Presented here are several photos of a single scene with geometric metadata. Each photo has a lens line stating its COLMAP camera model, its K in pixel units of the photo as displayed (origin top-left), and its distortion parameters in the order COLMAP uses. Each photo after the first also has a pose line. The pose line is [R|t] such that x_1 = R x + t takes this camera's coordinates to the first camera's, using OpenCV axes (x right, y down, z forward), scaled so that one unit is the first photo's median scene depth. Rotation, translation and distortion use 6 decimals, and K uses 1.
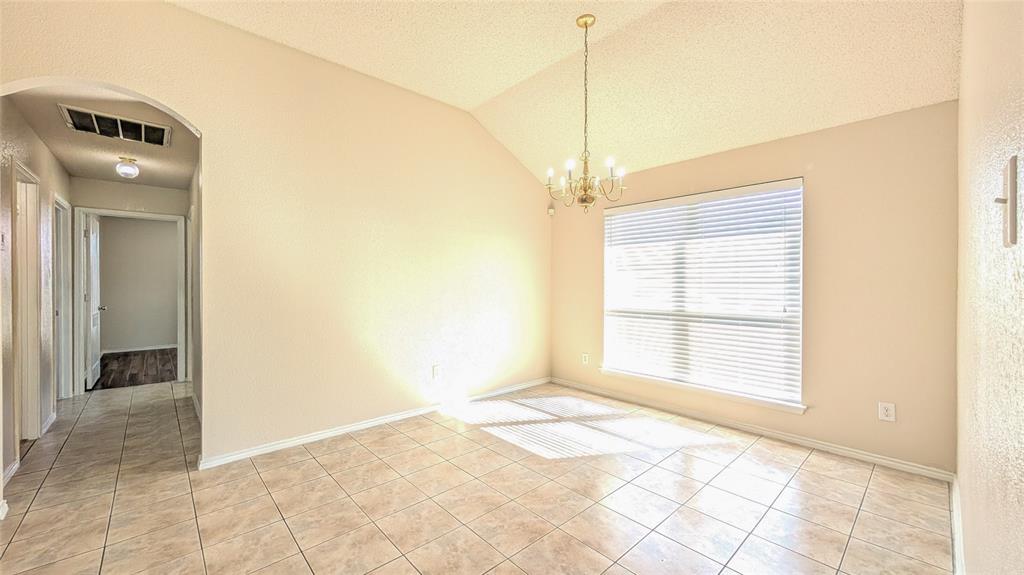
lens RADIAL K [[399.3, 0, 502.5], [0, 399.3, 280.0], [0, 0, 1]] dist [-0.000331, 0.000324]
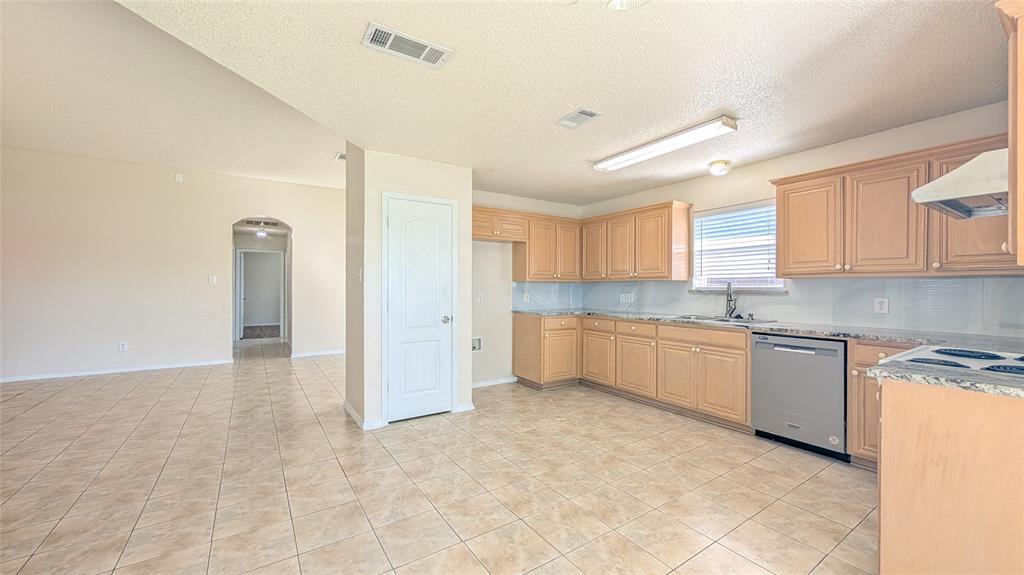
lens RADIAL K [[399.3, 0, 490.1], [0, 399.3, 287.2], [0, 0, 1]] dist [-0.000331, 0.000324]
pose [[0.984034, 0.000366, -0.177981, 0.669364], [0.002881, 0.999834, 0.017984, -0.019841], [0.177958, -0.018210, 0.983870, -0.912393]]
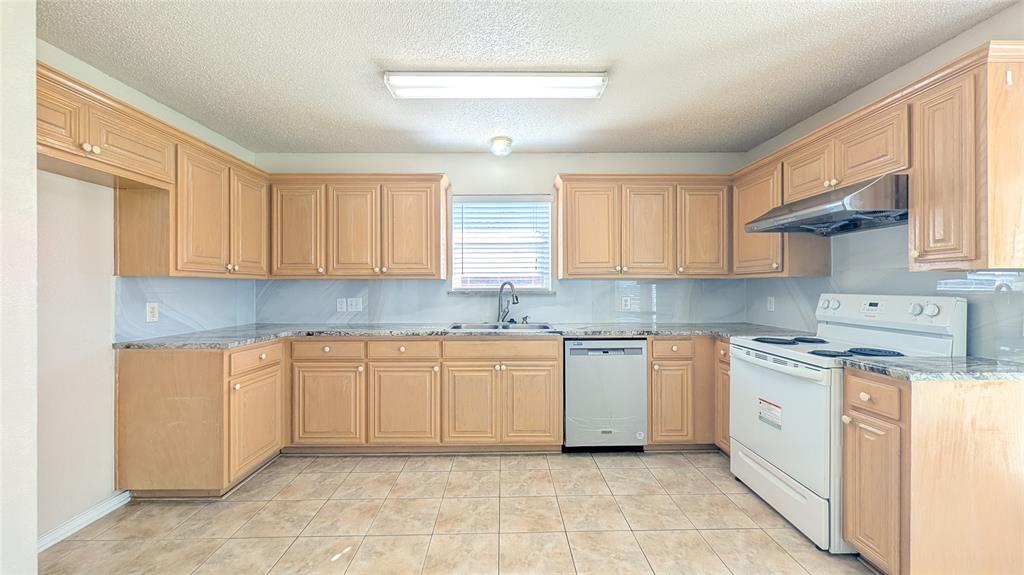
lens RADIAL K [[399.3, 0, 526.4], [0, 399.3, 288.0], [0, 0, 1]] dist [-0.000331, 0.000324]
pose [[0.641050, -0.003913, 0.767489, 0.447307], [-0.010167, 0.999856, 0.013589, -0.012240], [-0.767431, -0.016515, 0.640918, -0.421186]]
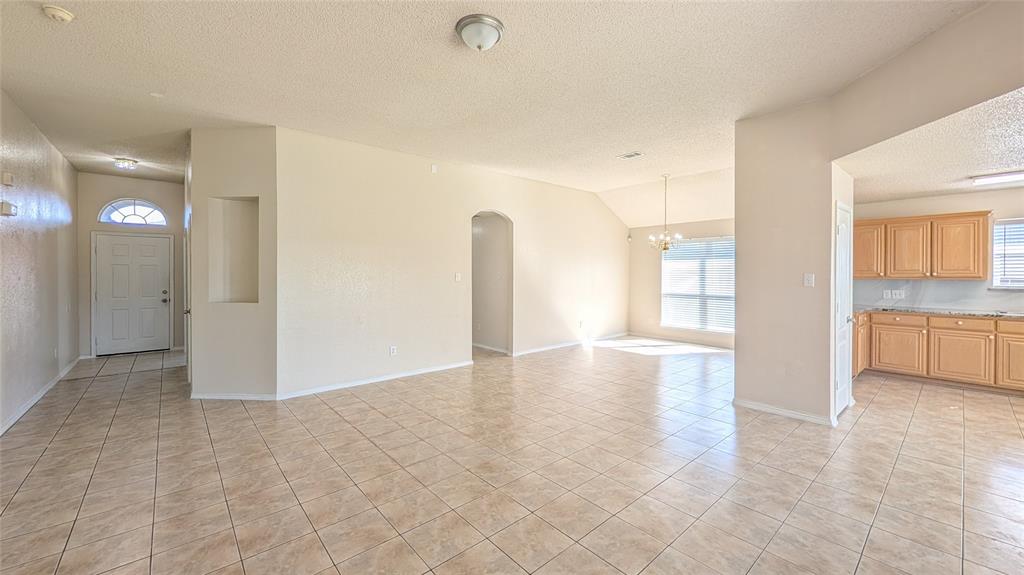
lens RADIAL K [[399.3, 0, 504.9], [0, 399.3, 277.6], [0, 0, 1]] dist [-0.000331, 0.000324]
pose [[0.999469, -0.002392, -0.032499, -0.485674], [0.003237, 0.999658, 0.025965, -0.062706], [0.032425, -0.026056, 0.999134, -1.041785]]
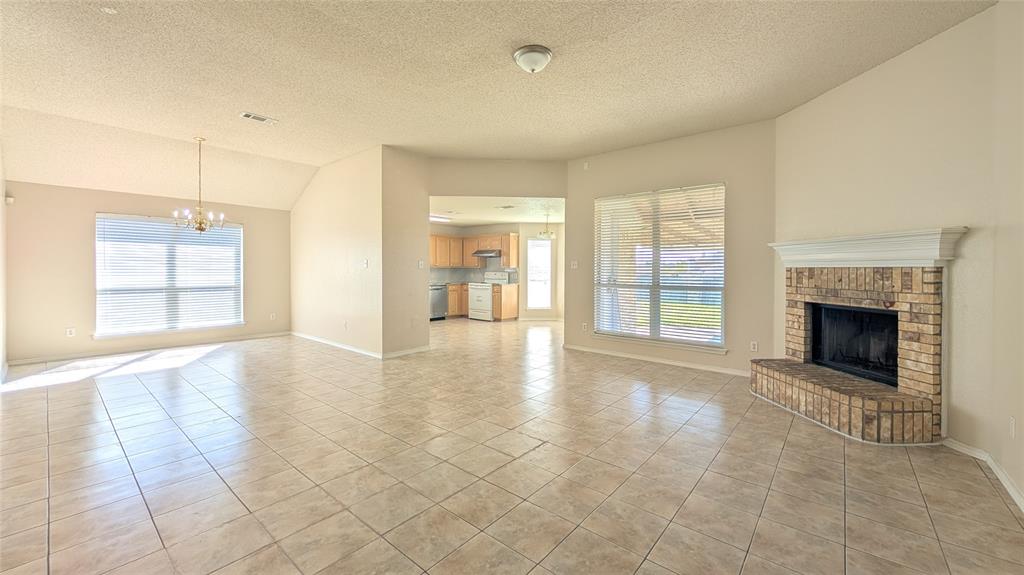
lens RADIAL K [[399.3, 0, 514.8], [0, 399.3, 275.1], [0, 0, 1]] dist [-0.000331, 0.000324]
pose [[-0.148638, -0.014885, 0.988780, -1.409406], [-0.016628, 0.999783, 0.012551, -0.015517], [-0.988752, -0.014576, -0.148853, -0.176456]]
